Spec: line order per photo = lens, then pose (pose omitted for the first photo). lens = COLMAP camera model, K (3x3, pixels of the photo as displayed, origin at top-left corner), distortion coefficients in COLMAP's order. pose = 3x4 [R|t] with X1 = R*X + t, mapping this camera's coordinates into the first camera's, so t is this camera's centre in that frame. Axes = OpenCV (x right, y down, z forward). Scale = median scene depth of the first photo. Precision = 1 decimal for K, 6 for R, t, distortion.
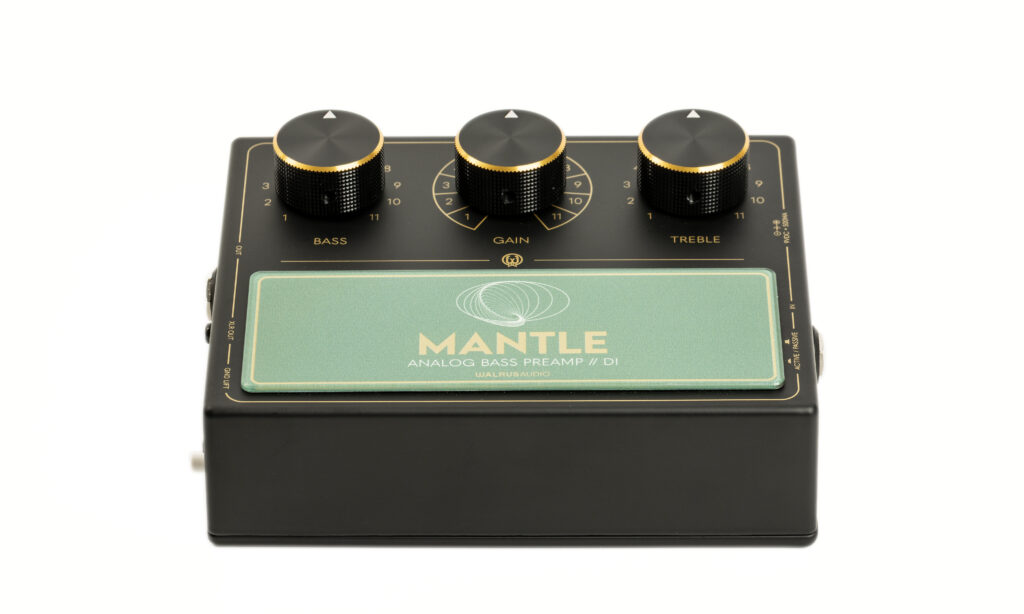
lens RADIAL K [[4461.0, 0, 509.5], [0, 4461.0, 306.9], [0, 0, 1]] dist [0.237273, 0.000000]
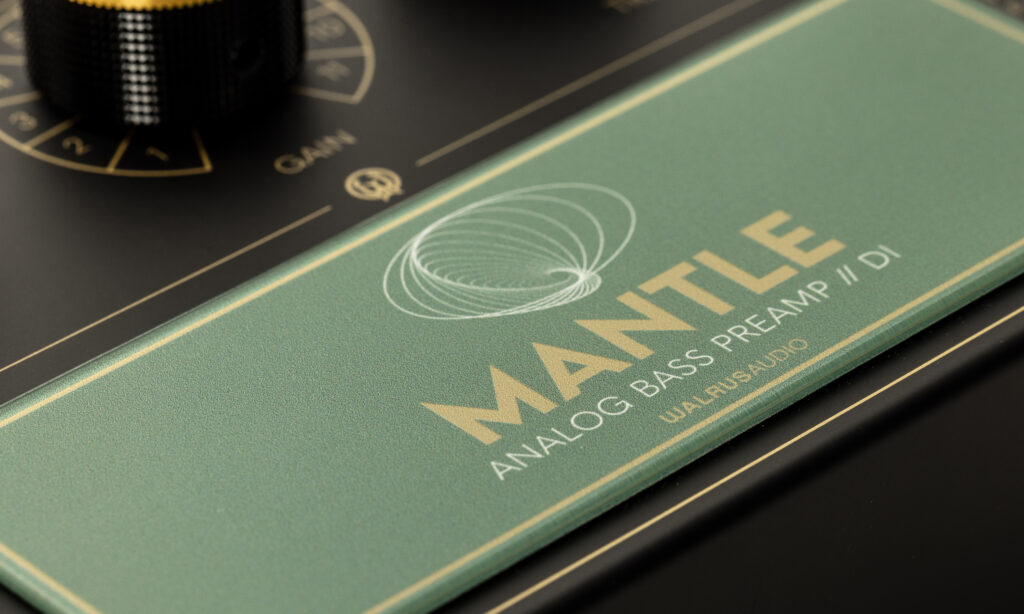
lens RADIAL K [[4327.5, 0, 509.8], [0, 4327.5, 312.5], [0, 0, 1]] dist [0.034993, 0.000000]
pose [[0.732291, -0.382291, 0.563562, -0.211753], [0.412828, 0.907369, 0.079084, -0.025957], [-0.541592, 0.174741, 0.822279, 0.707102]]
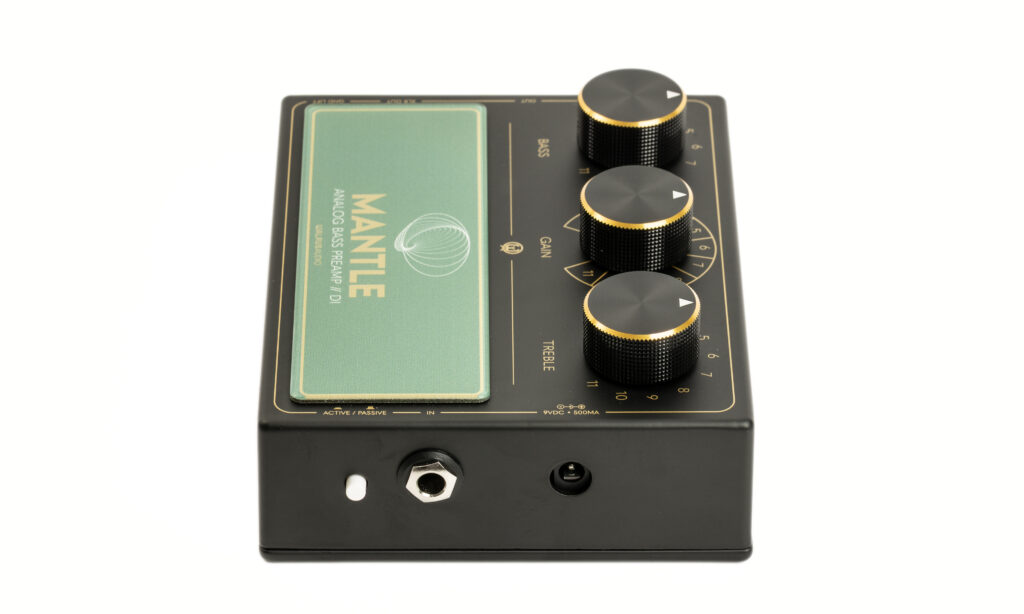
lens RADIAL K [[4327.5, 0, 510.8], [0, 4327.5, 305.3], [0, 0, 1]] dist [0.034993, 0.000000]
pose [[0.013250, 0.587603, -0.809041, 0.822918], [-0.596977, 0.653734, 0.465028, -0.470060], [0.802149, 0.476817, 0.359447, 0.672350]]
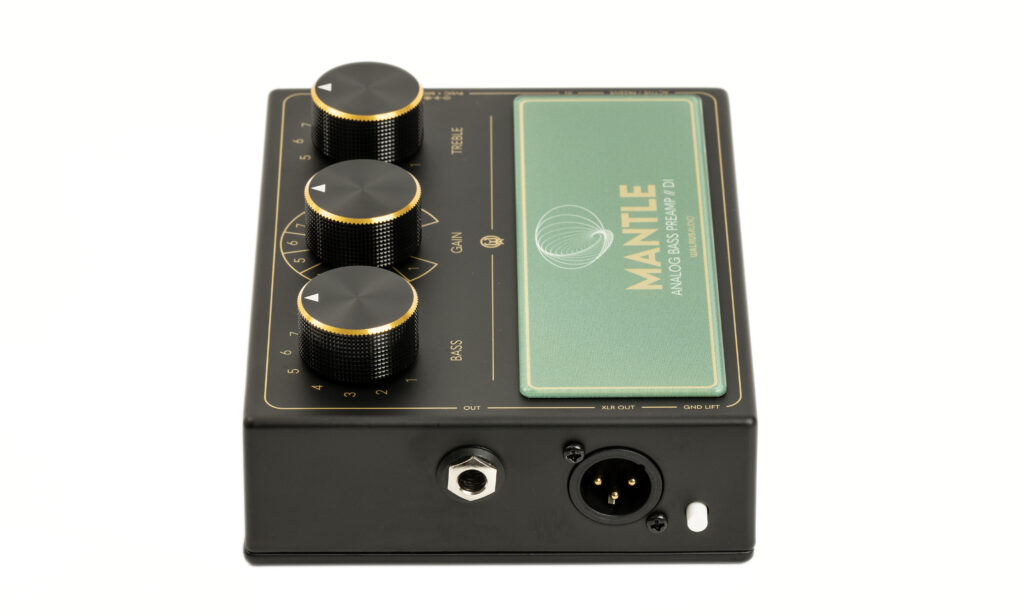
lens RADIAL K [[4327.5, 0, 513.8], [0, 4327.5, 307.5], [0, 0, 1]] dist [0.034993, 0.000000]
pose [[-0.014547, -0.560413, 0.828085, -0.812629], [0.591792, 0.662719, 0.458896, -0.444185], [-0.805959, 0.496730, 0.322008, 0.718392]]
